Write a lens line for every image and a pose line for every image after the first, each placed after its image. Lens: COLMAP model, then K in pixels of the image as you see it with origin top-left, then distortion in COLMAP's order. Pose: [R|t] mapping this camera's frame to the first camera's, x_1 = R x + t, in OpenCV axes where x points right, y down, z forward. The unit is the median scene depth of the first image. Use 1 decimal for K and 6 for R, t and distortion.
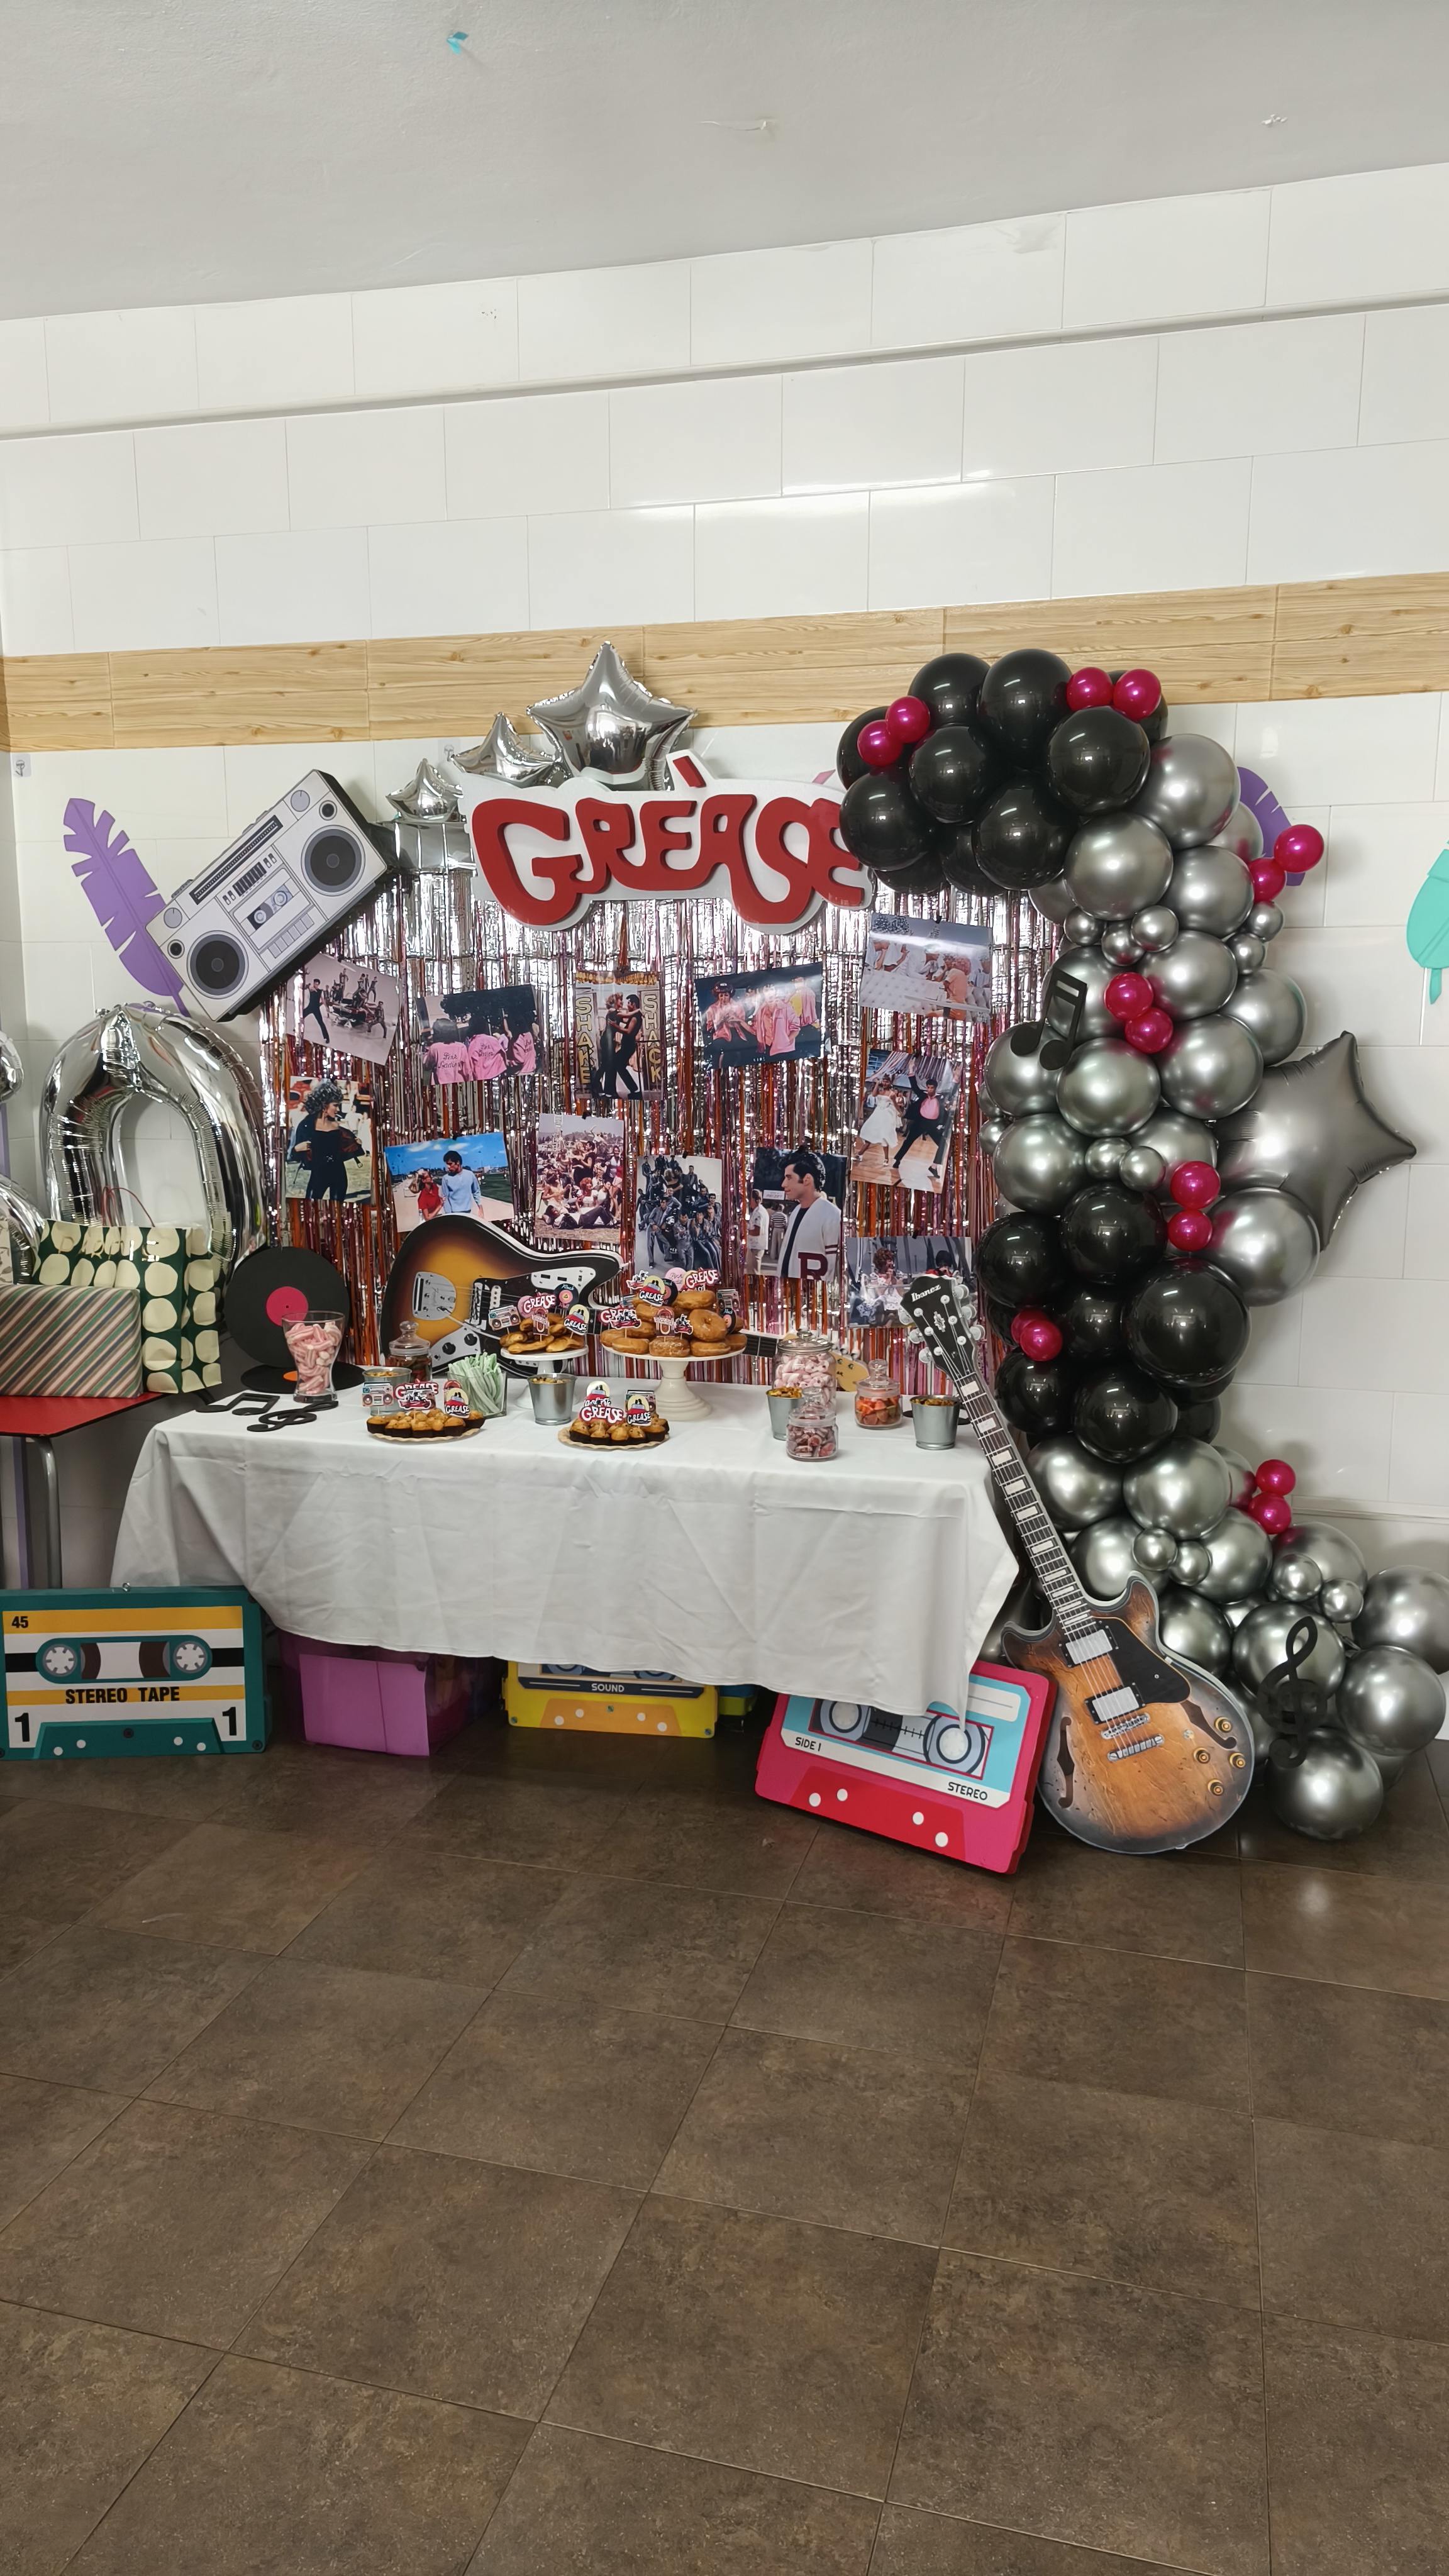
lens RADIAL K [[1711.3, 0, 721.6], [0, 1711.3, 1244.0], [0, 0, 1]] dist [0.057382, -0.047910]
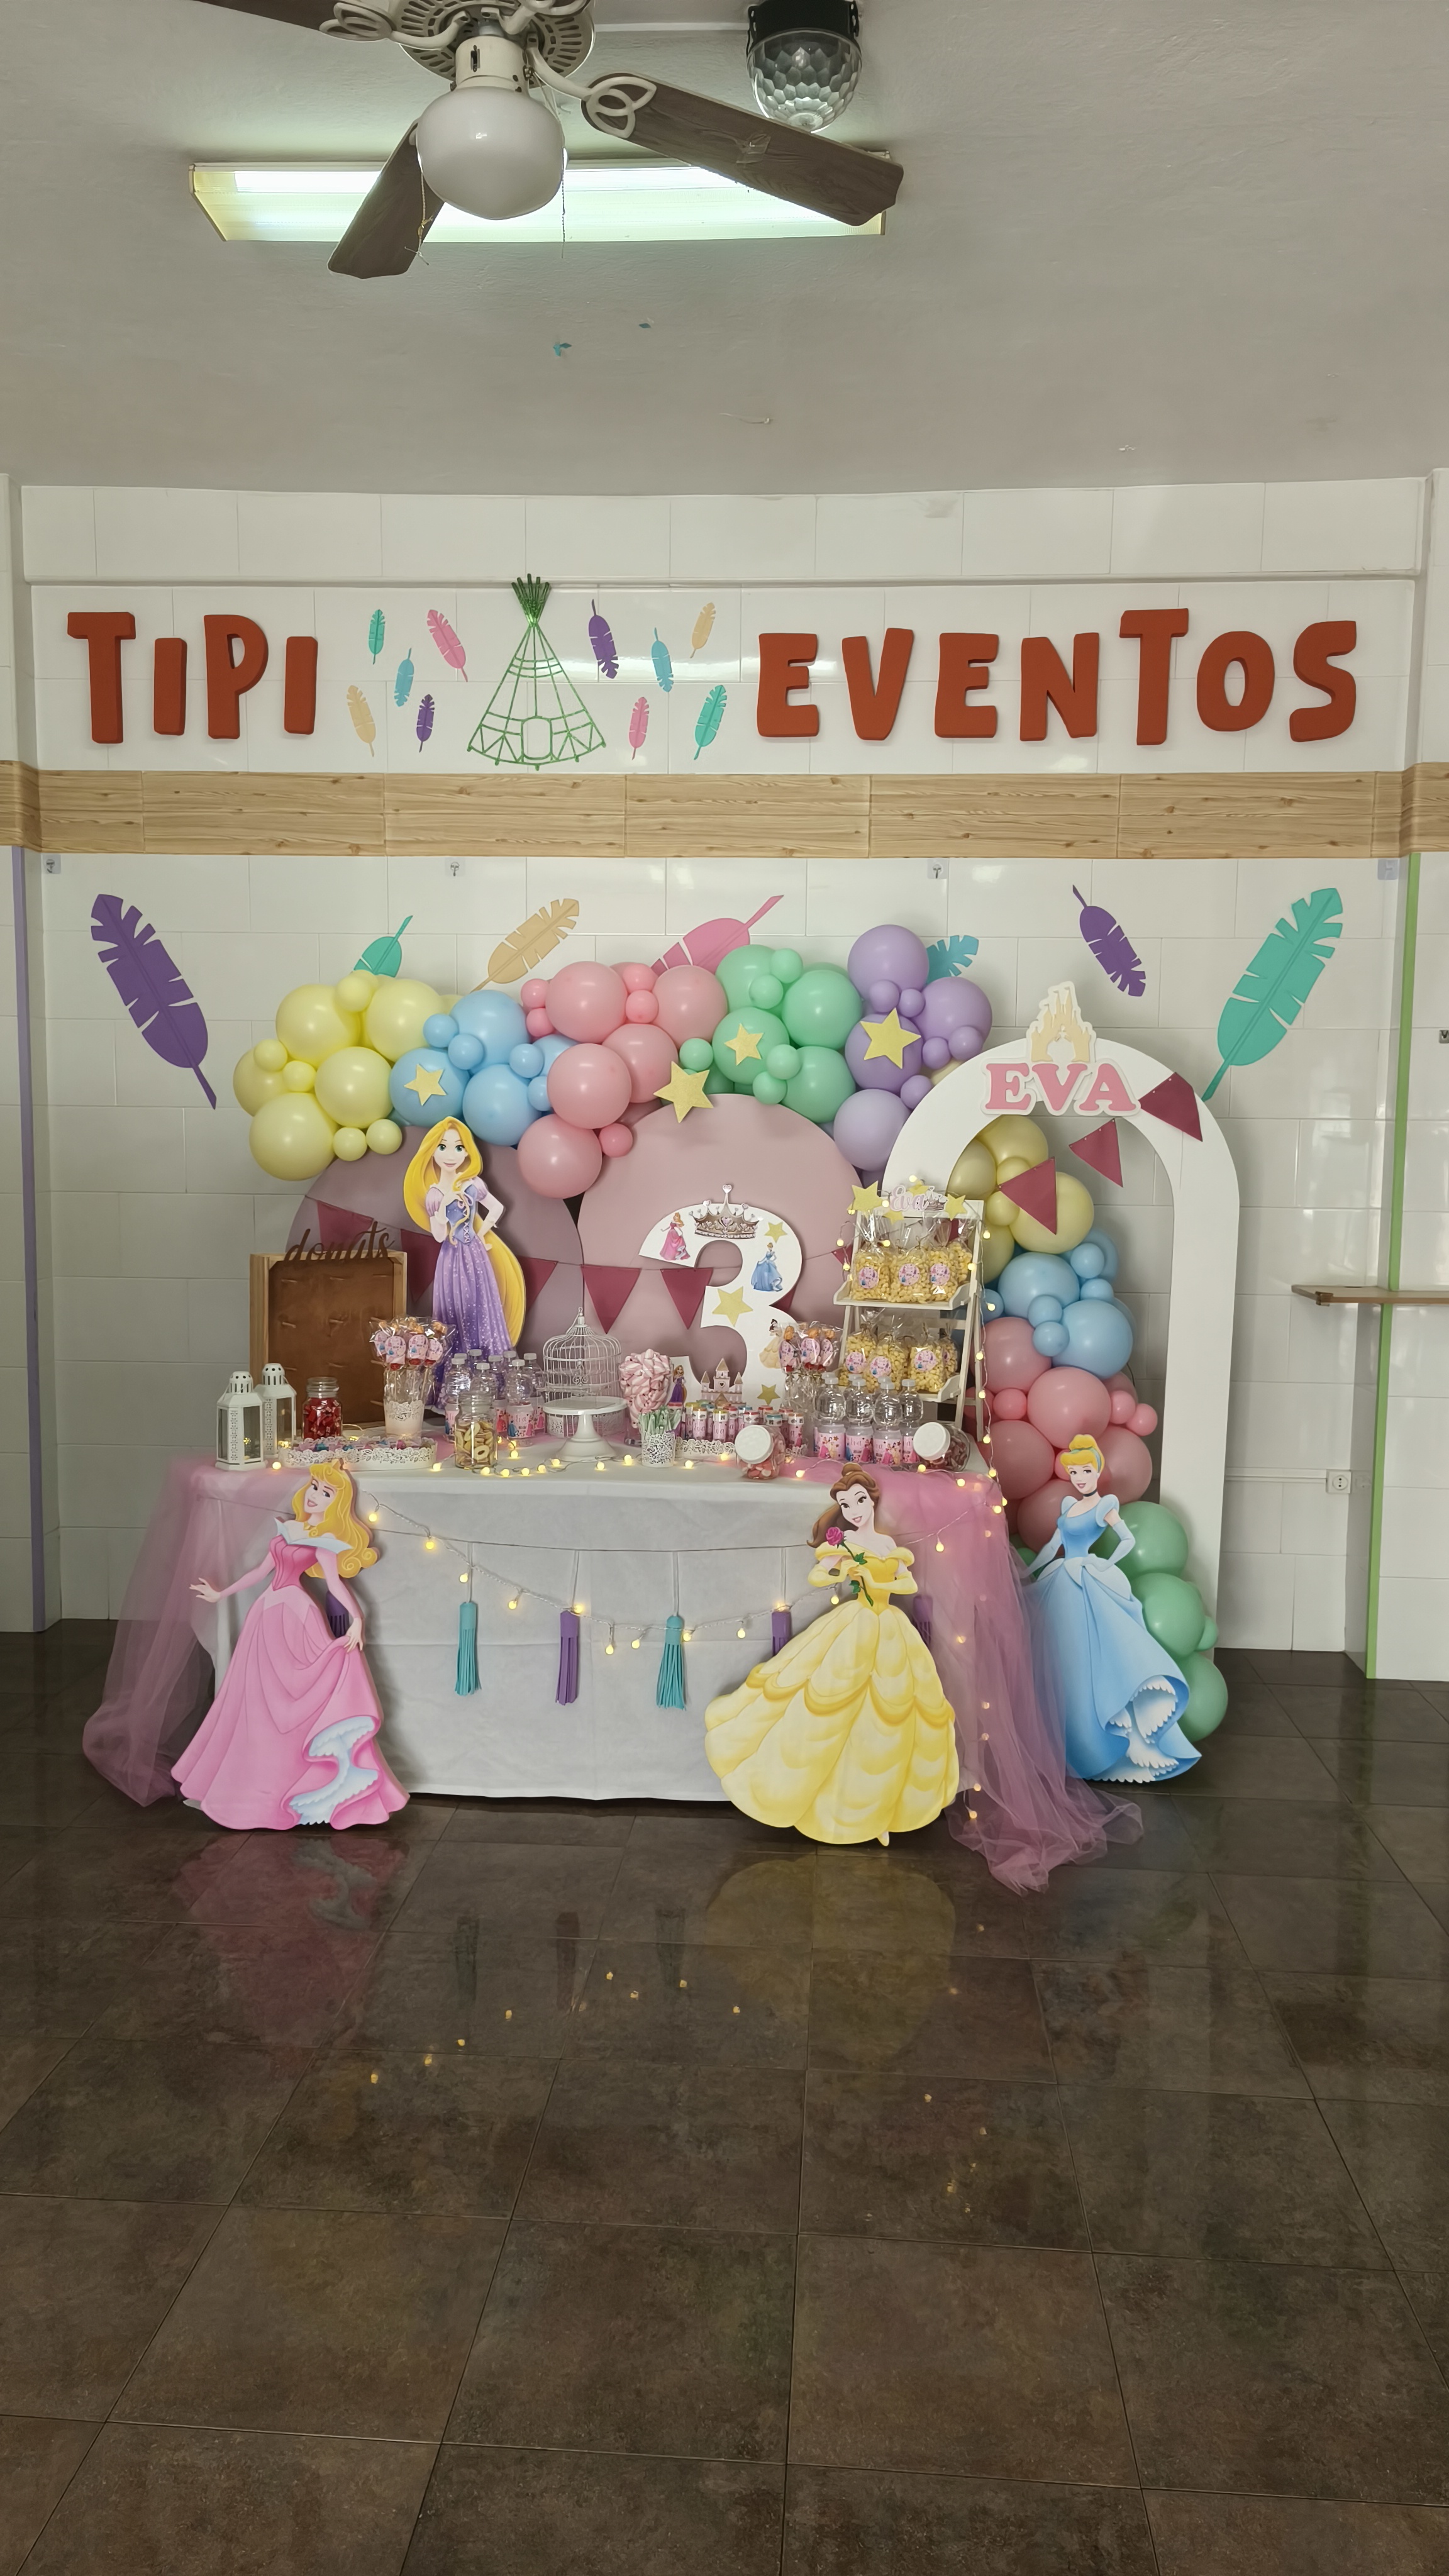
lens RADIAL K [[1722.7, 0, 728.1], [0, 1722.7, 1237.6], [0, 0, 1]] dist [0.024464, -0.000147]
pose [[0.978299, -0.004136, 0.207158, -0.228172], [0.017264, 0.997951, -0.061606, 0.047938], [-0.206478, 0.063846, 0.976366, -0.195741]]
